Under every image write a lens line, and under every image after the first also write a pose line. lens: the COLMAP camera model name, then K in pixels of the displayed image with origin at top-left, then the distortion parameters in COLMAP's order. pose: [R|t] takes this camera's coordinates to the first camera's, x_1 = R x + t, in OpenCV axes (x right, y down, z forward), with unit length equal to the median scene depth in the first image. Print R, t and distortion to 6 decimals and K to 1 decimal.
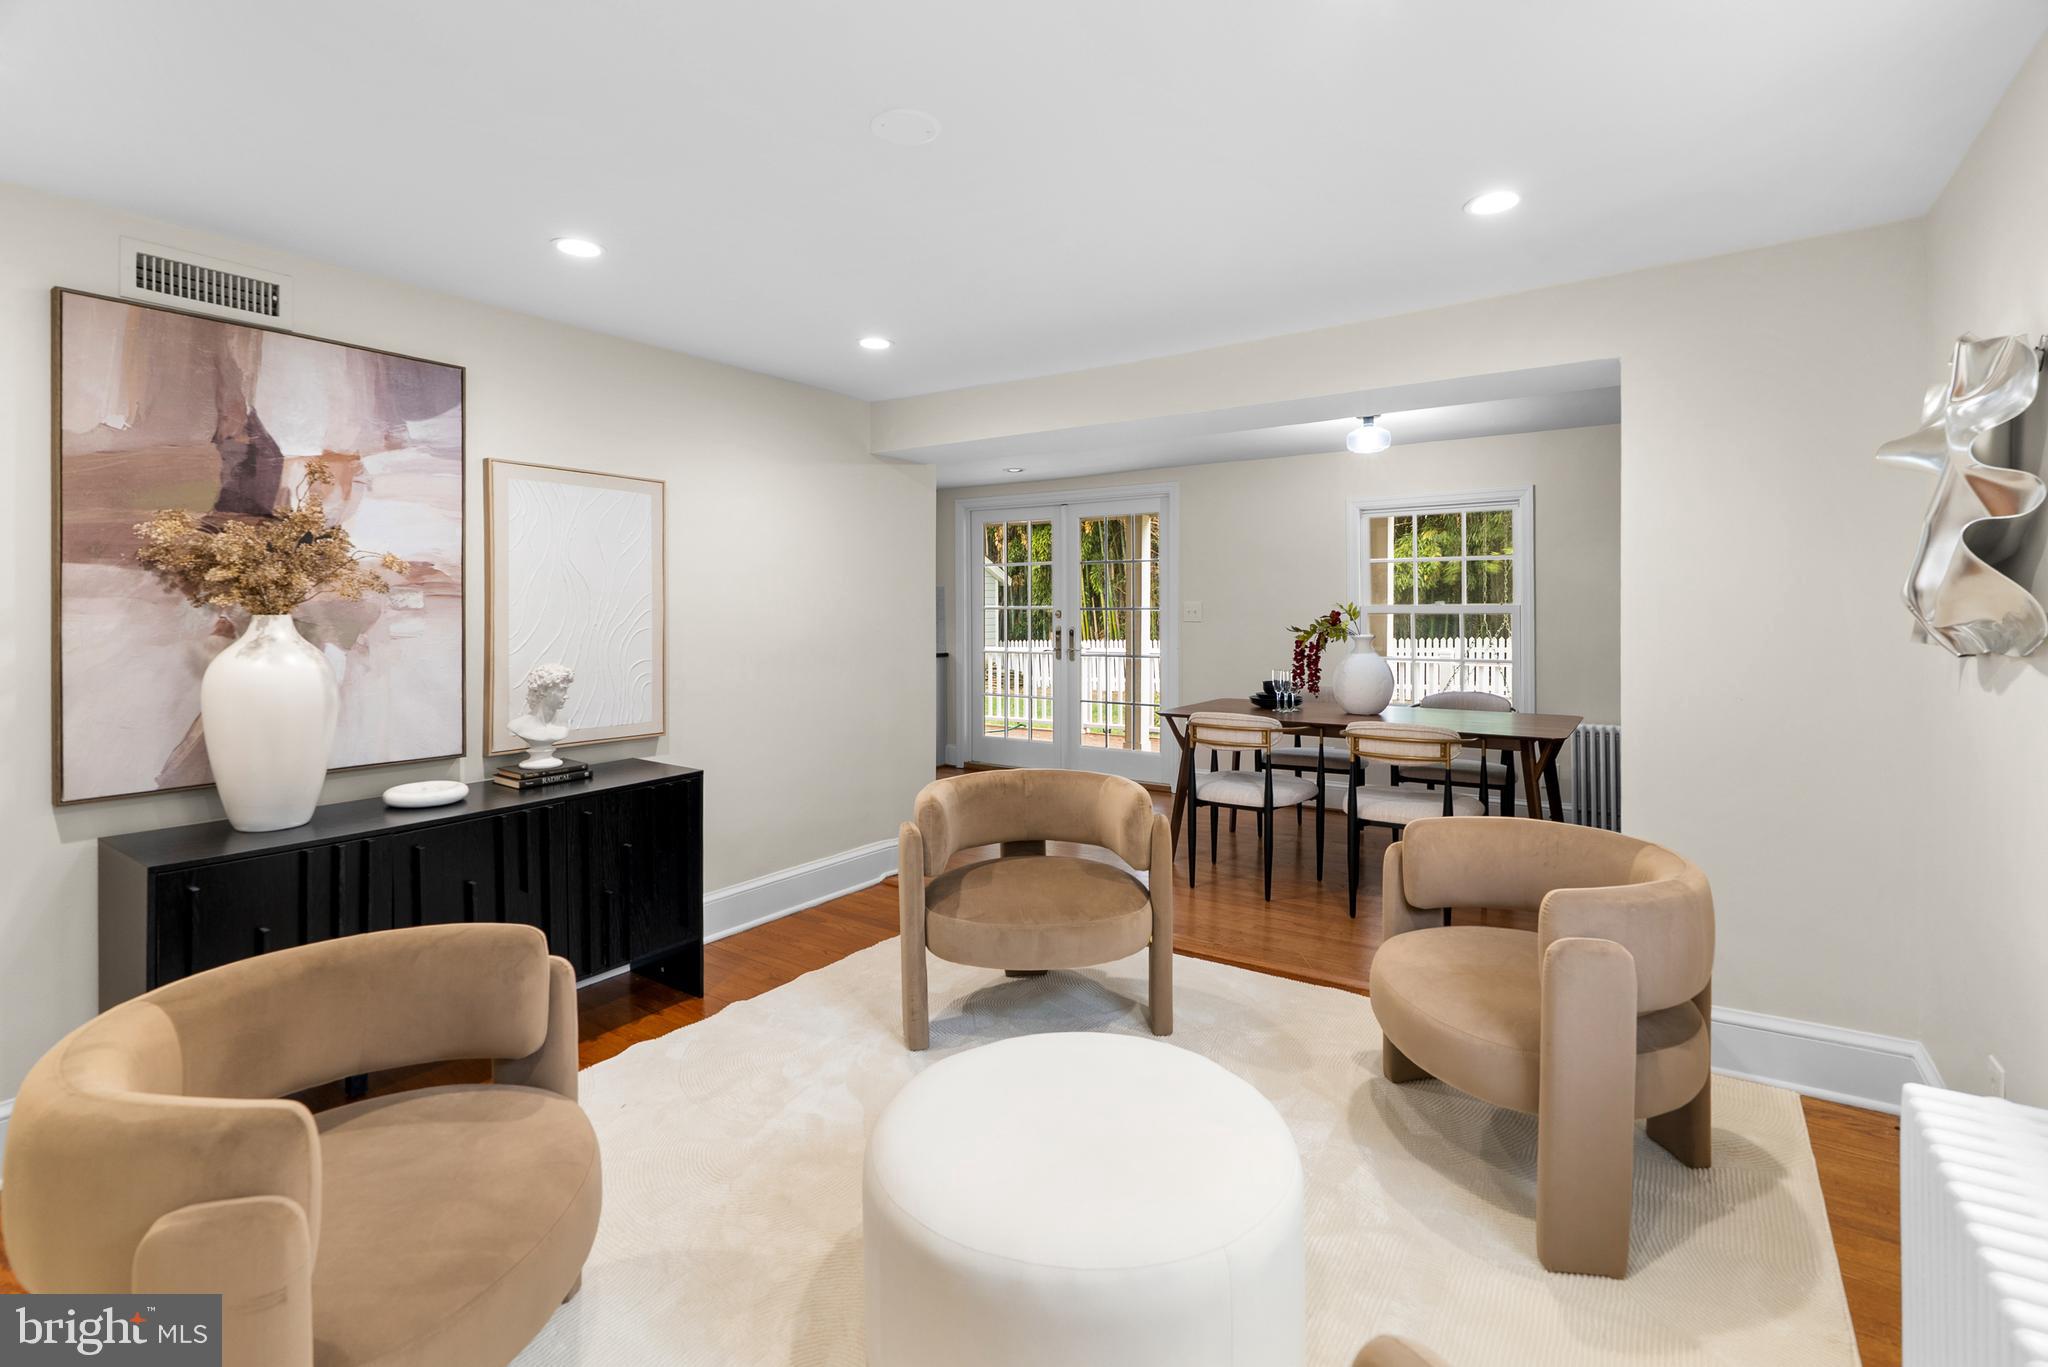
lens RADIAL K [[984.6, 0, 1025.8], [0, 984.6, 596.6], [0, 0, 1]] dist [-0.005416, 0.012944]
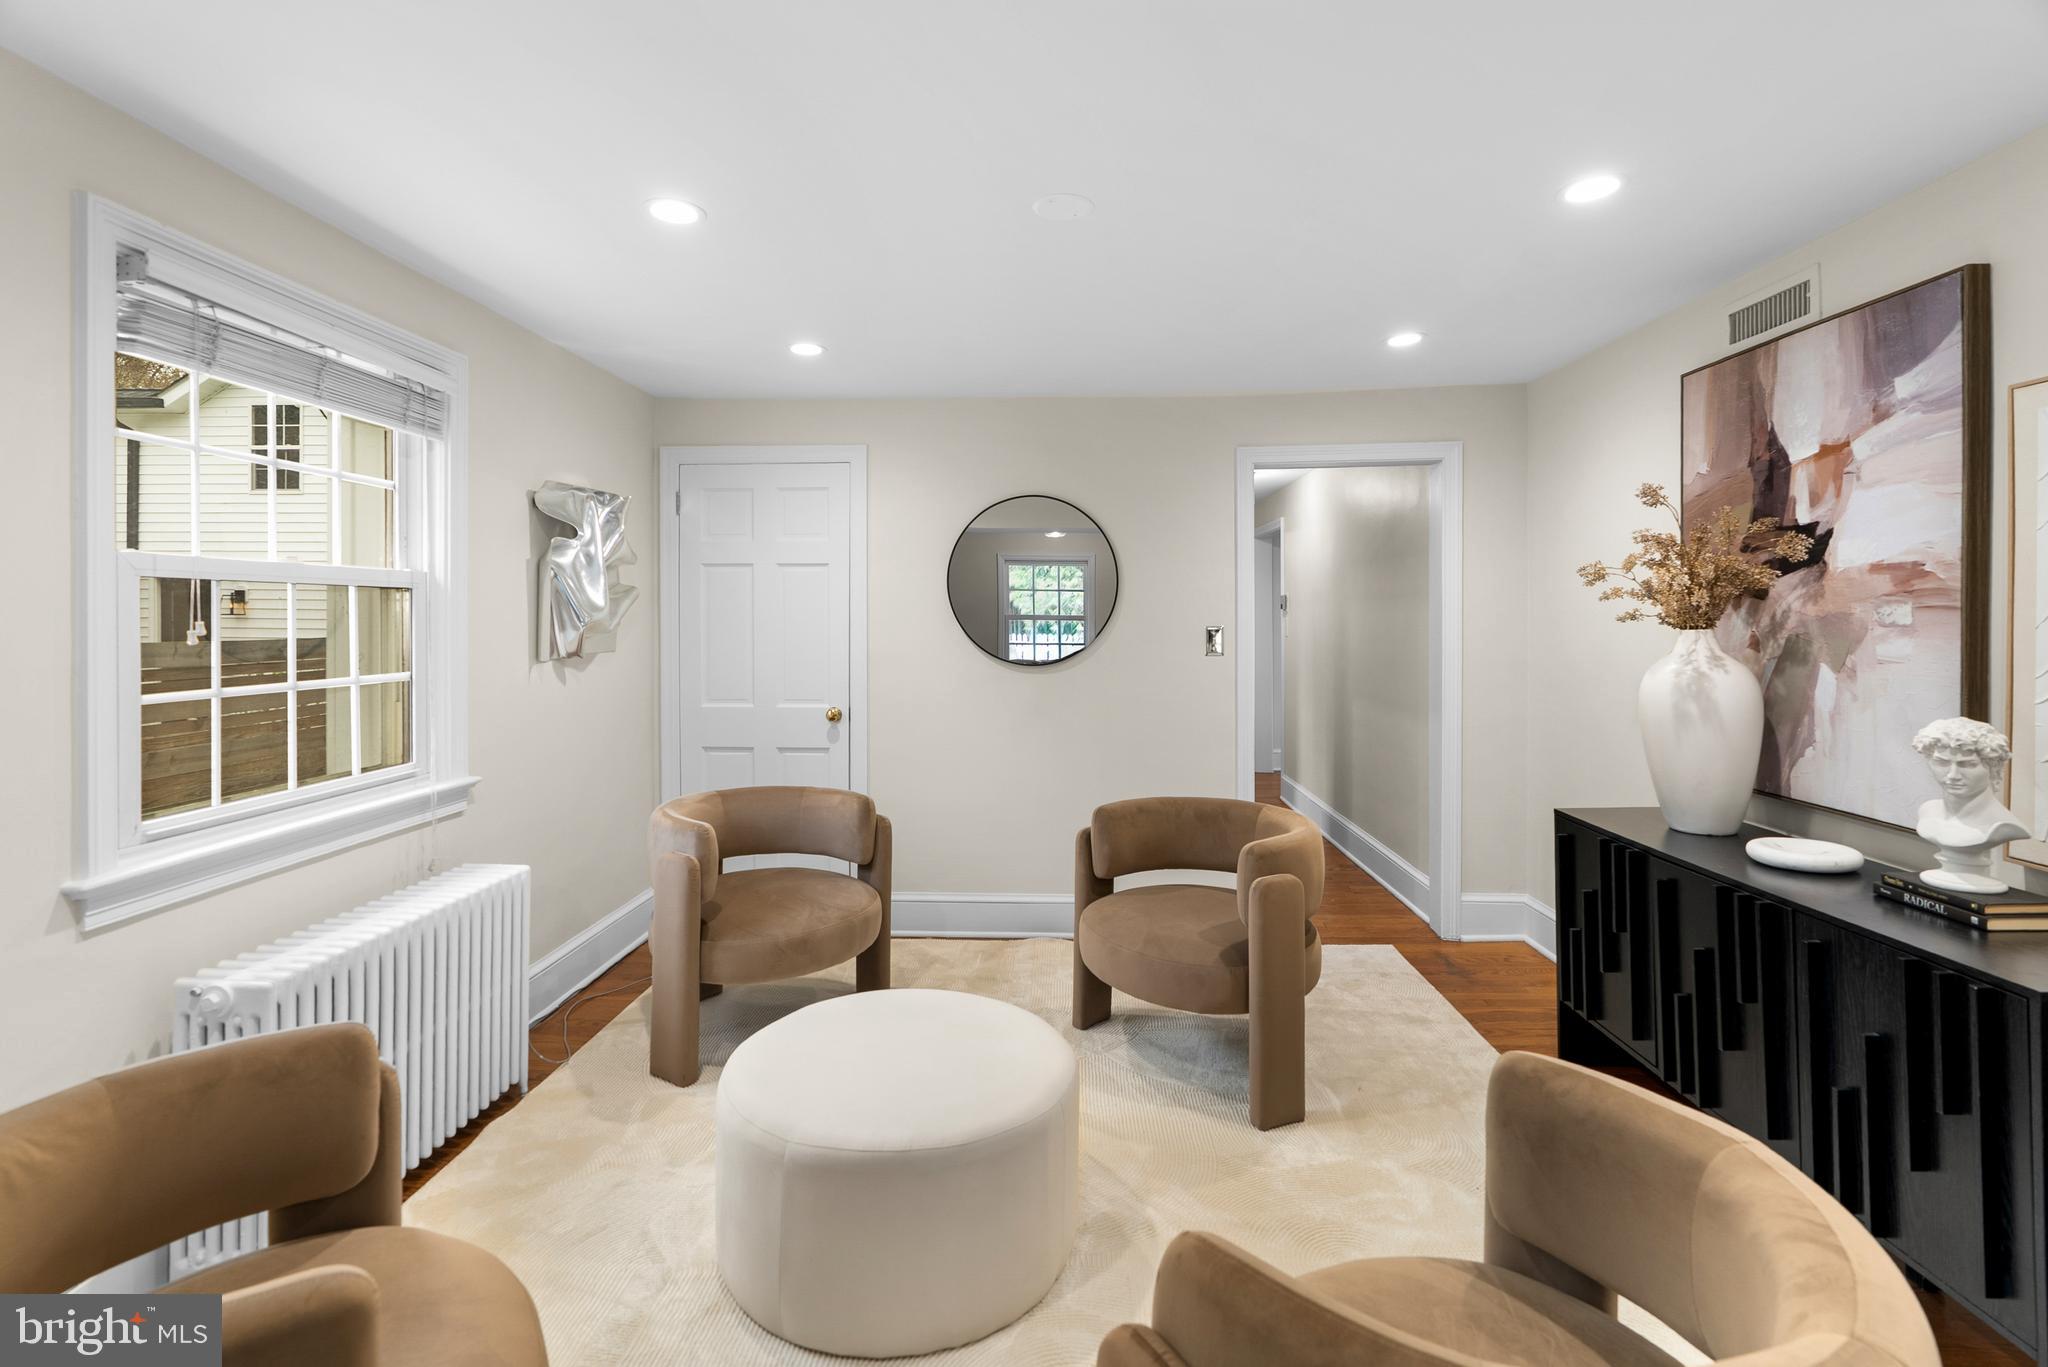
lens RADIAL K [[984.6, 0, 1025.8], [0, 984.6, 596.6], [0, 0, 1]] dist [-0.005416, 0.012944]
pose [[-0.851610, -0.005899, -0.524143, 0.359113], [0.010709, 0.999532, -0.028648, 0.005142], [0.524066, -0.030010, -0.851149, 1.355981]]
